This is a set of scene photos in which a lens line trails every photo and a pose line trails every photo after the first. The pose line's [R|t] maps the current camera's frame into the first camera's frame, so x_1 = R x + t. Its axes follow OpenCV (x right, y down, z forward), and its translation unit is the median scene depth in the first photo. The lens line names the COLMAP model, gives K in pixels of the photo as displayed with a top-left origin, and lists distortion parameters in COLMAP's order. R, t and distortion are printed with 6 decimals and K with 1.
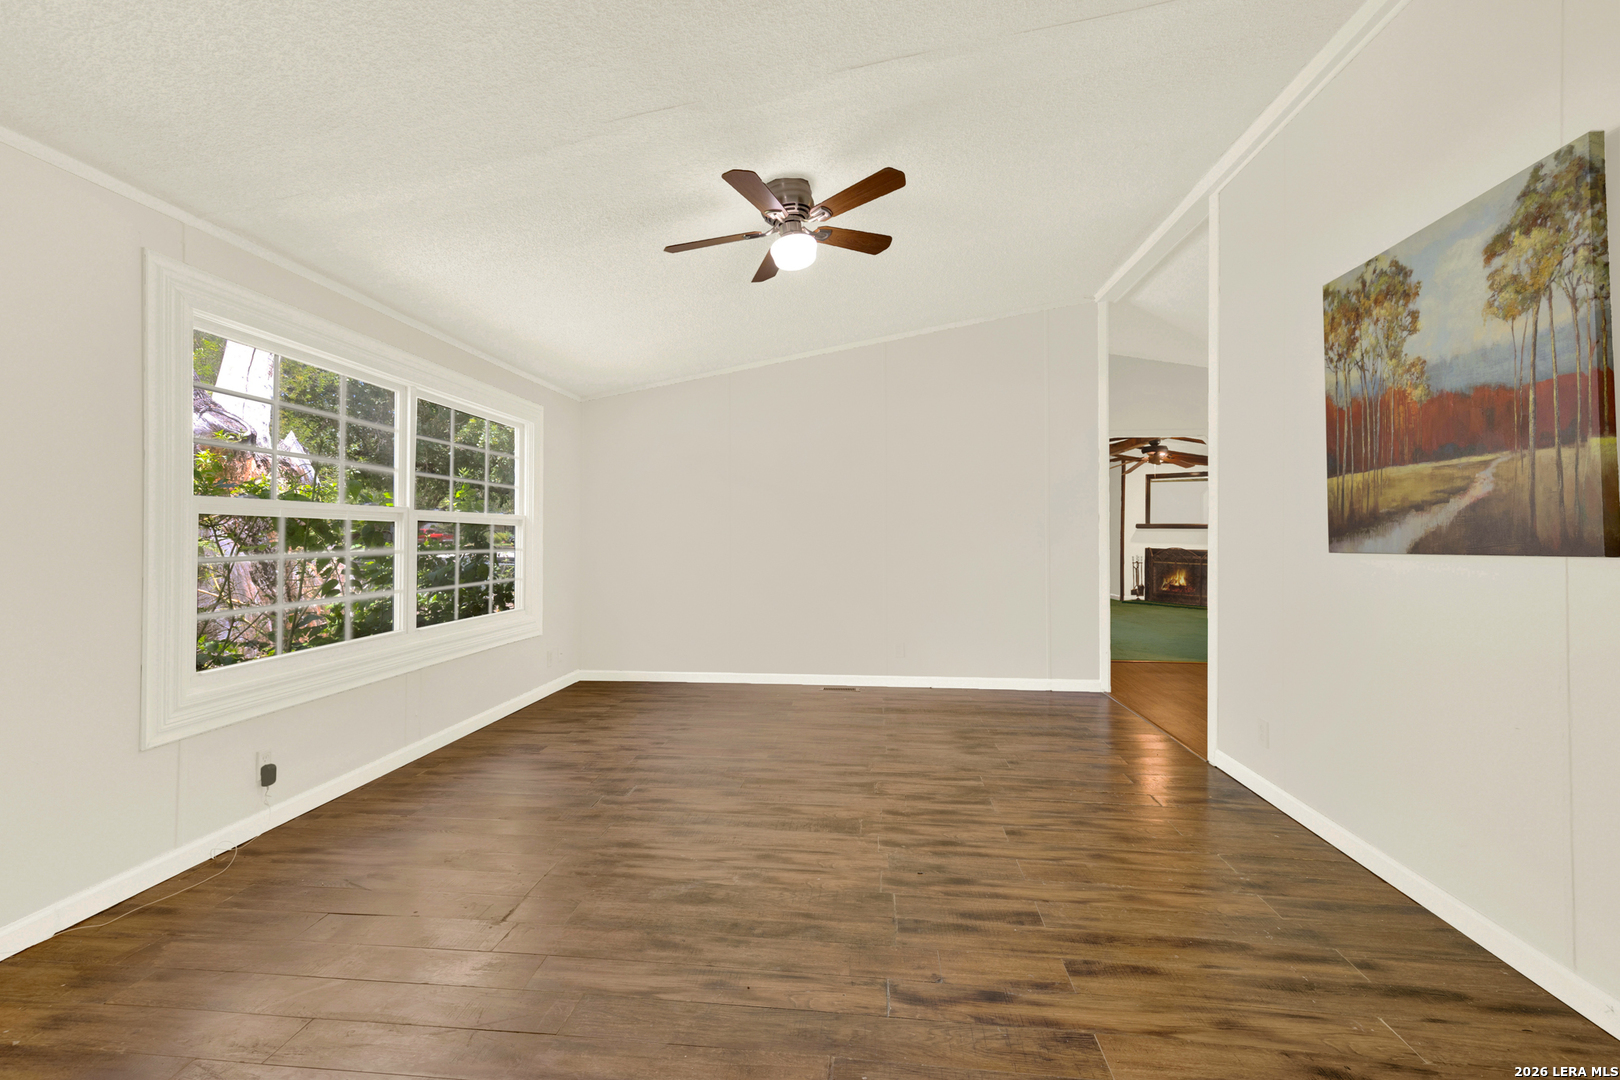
lens RADIAL K [[698.5, 0, 801.3], [0, 698.5, 523.2], [0, 0, 1]] dist [0.004713, -0.000378]
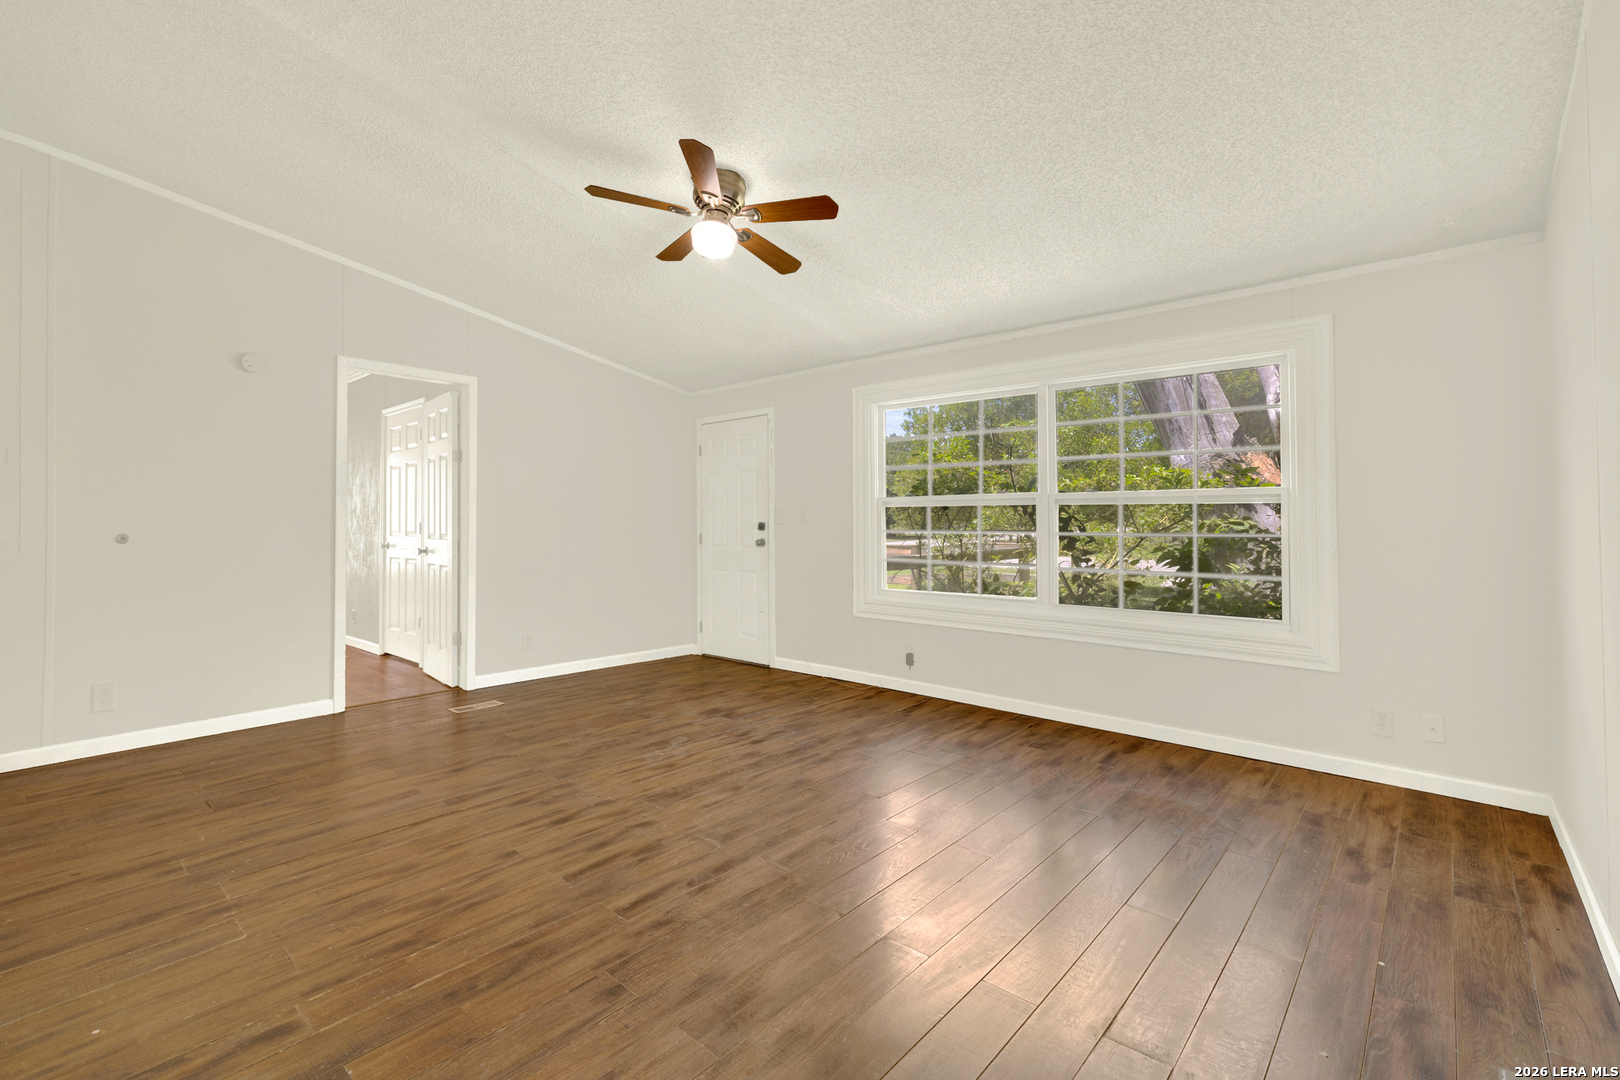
lens RADIAL K [[698.5, 0, 784.6], [0, 698.5, 556.9], [0, 0, 1]] dist [0.004713, -0.000378]
pose [[-0.592605, 0.039696, -0.804514, 0.817637], [0.023256, 0.999212, 0.032172, 0.050632], [0.805157, 0.000355, -0.593061, 1.863357]]
